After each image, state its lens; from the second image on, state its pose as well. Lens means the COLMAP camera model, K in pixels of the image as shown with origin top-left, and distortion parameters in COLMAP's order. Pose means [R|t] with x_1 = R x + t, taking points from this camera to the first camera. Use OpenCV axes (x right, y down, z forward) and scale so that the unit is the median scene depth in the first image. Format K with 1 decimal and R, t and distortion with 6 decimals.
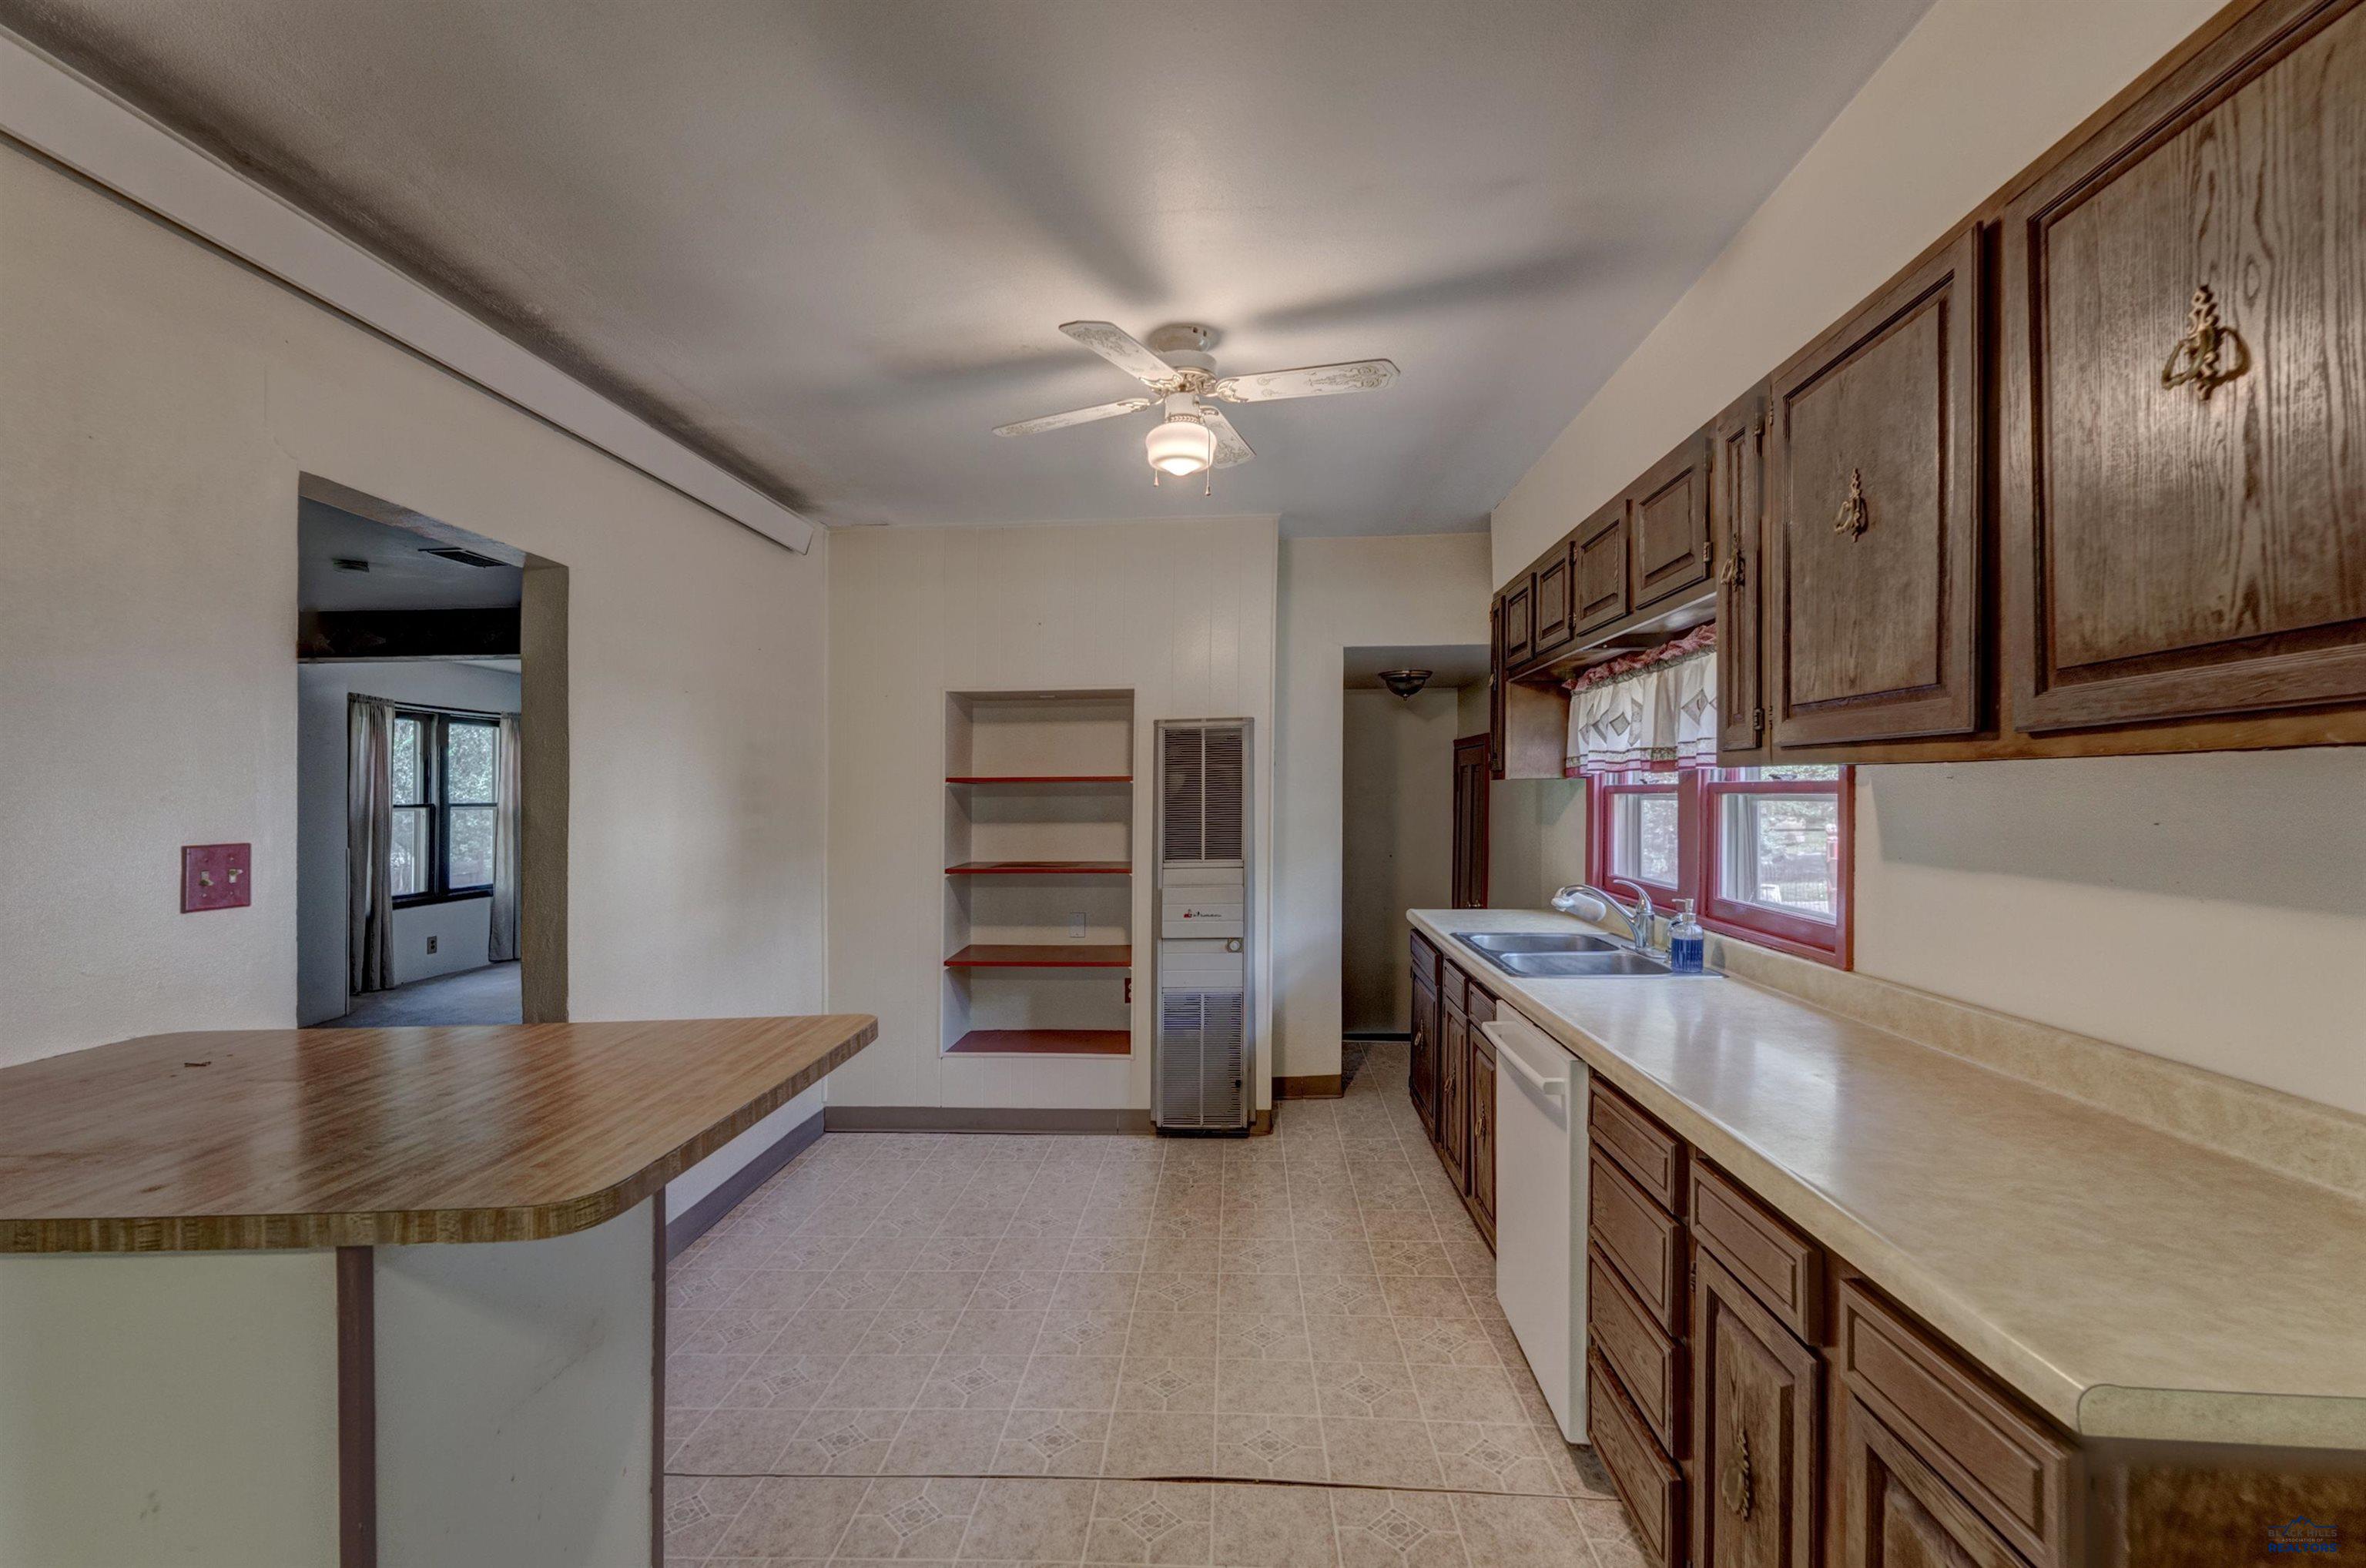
lens RADIAL K [[994.7, 0, 1183.0], [0, 994.7, 784.0], [0, 0, 1]] dist [0.001493, 0.000122]
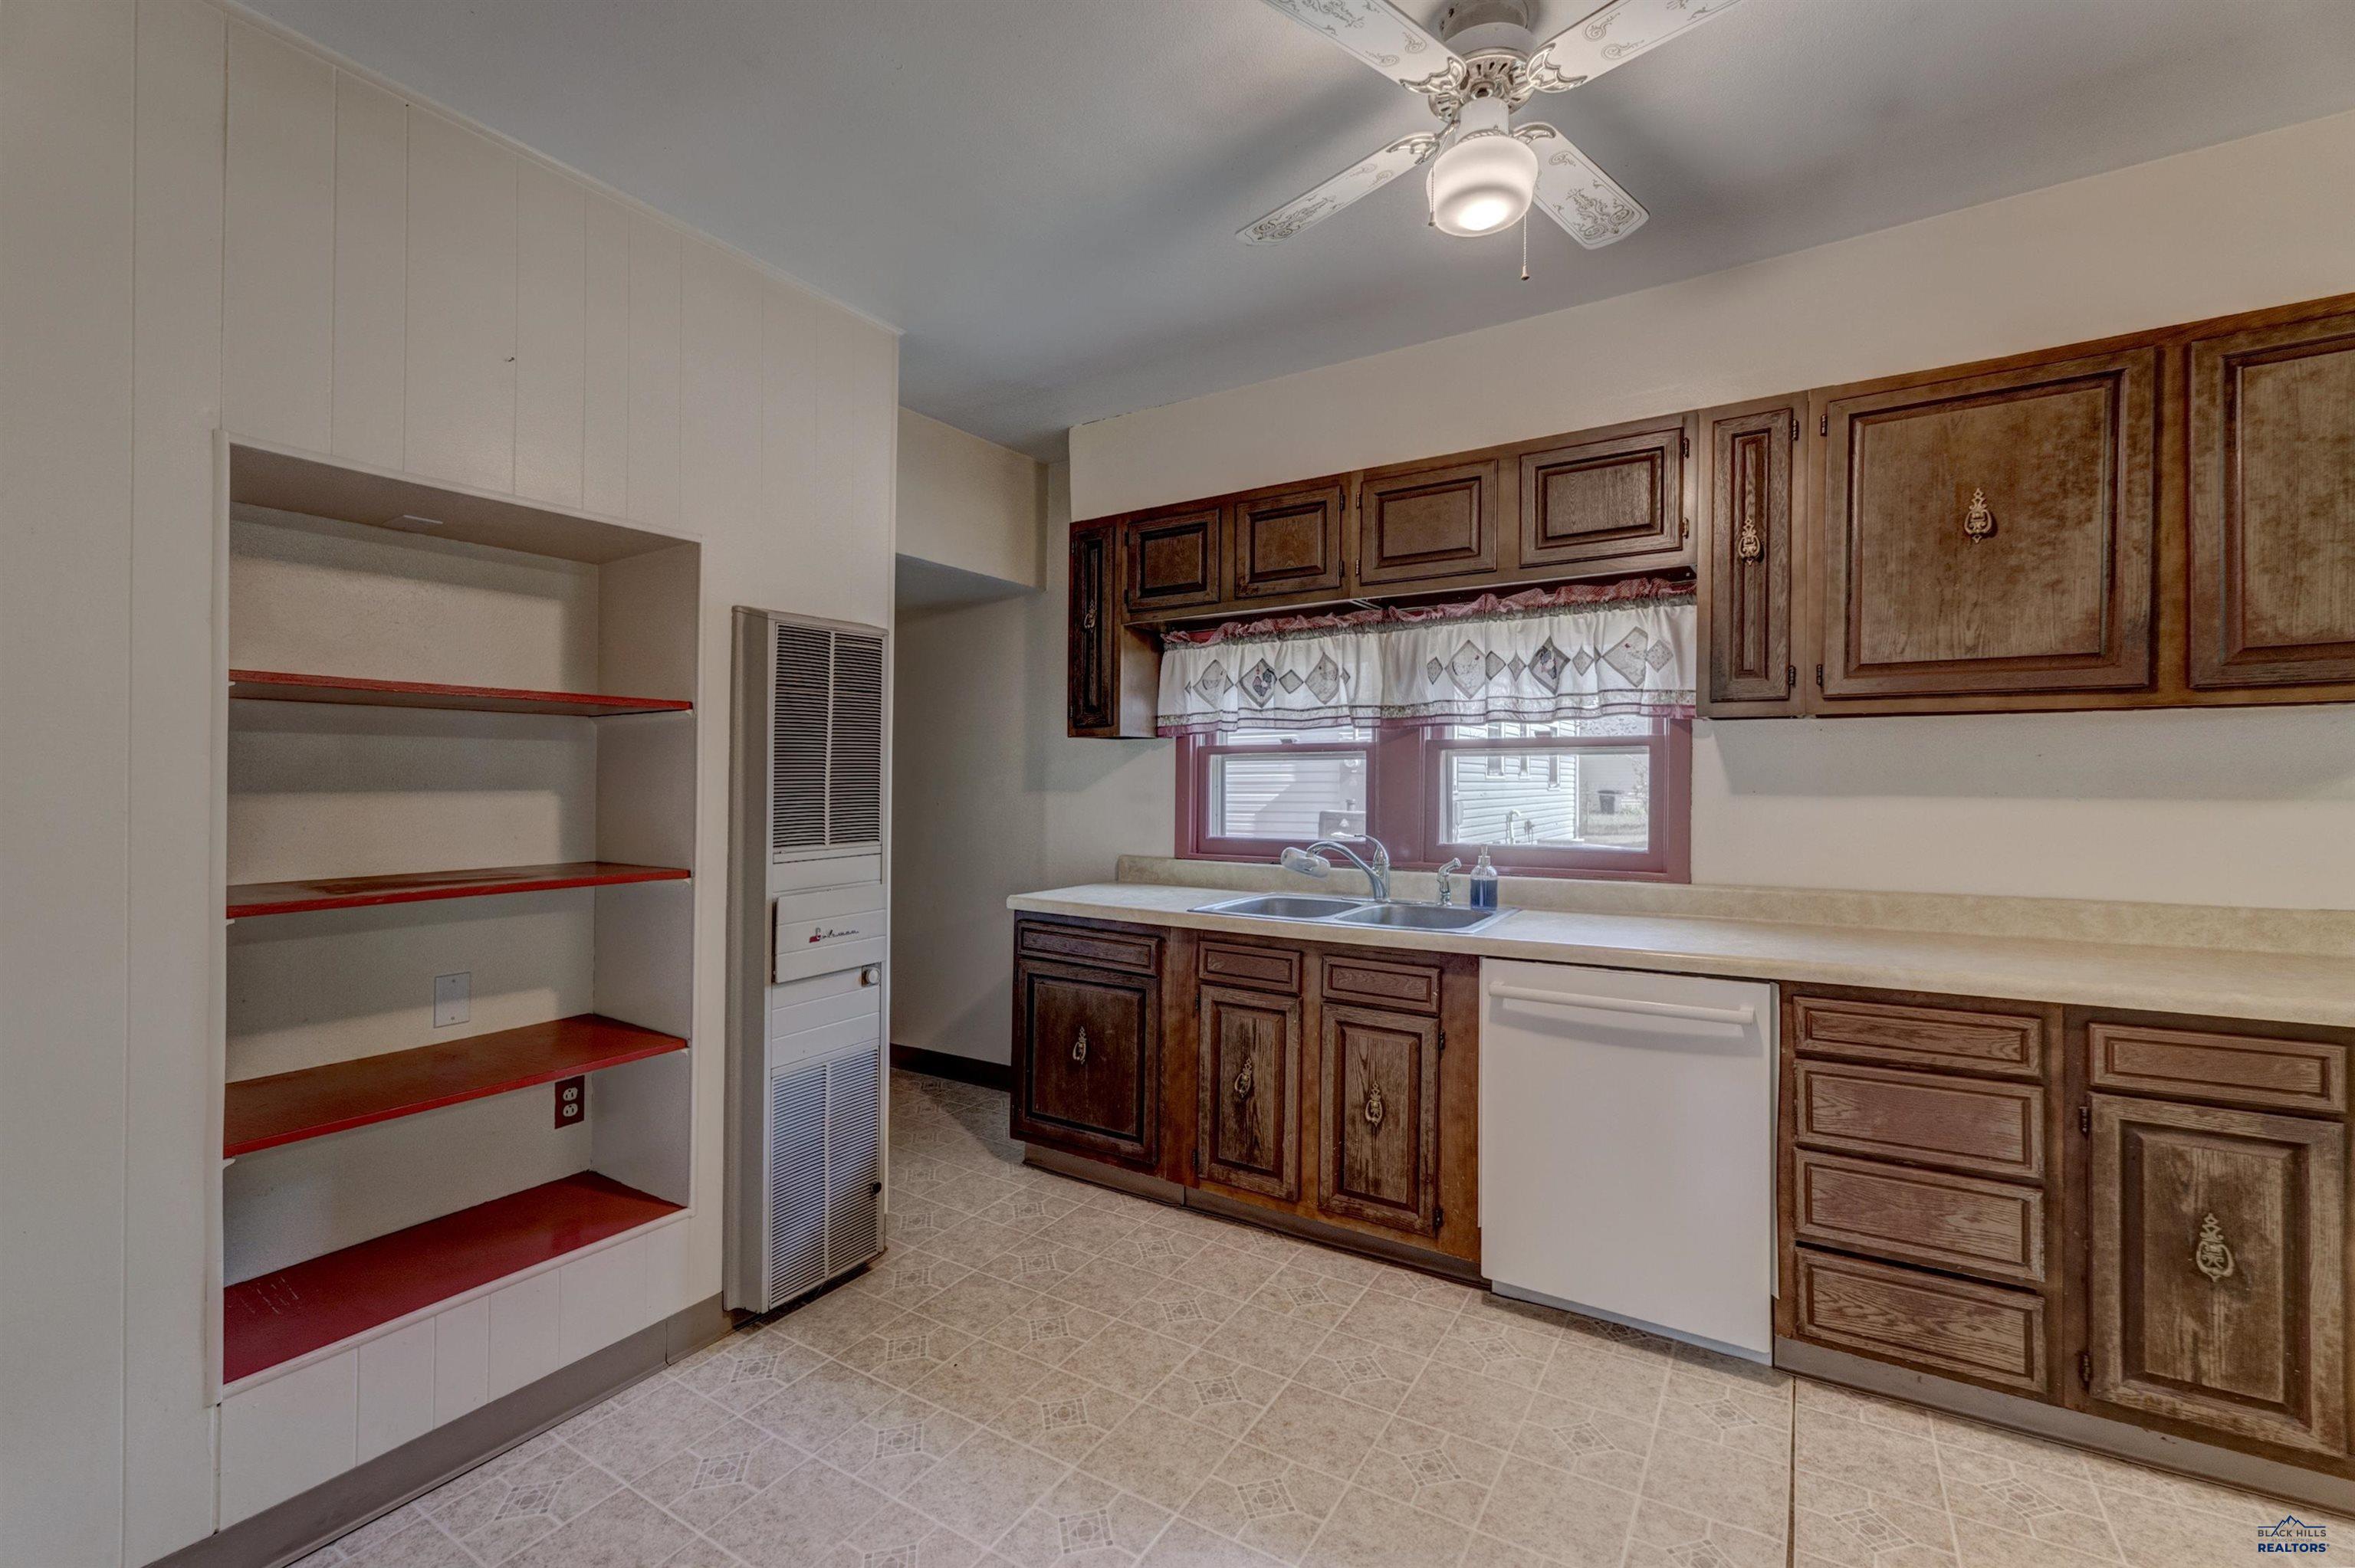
lens RADIAL K [[987.2, 0, 1177.5], [0, 987.2, 784.0], [0, 0, 1]] dist [-0.001494, -0.000128]
pose [[0.496135, 0.002622, 0.868241, -0.417769], [-0.009591, 0.999951, 0.002461, 0.035898], [-0.868192, -0.009548, 0.496136, 0.528411]]
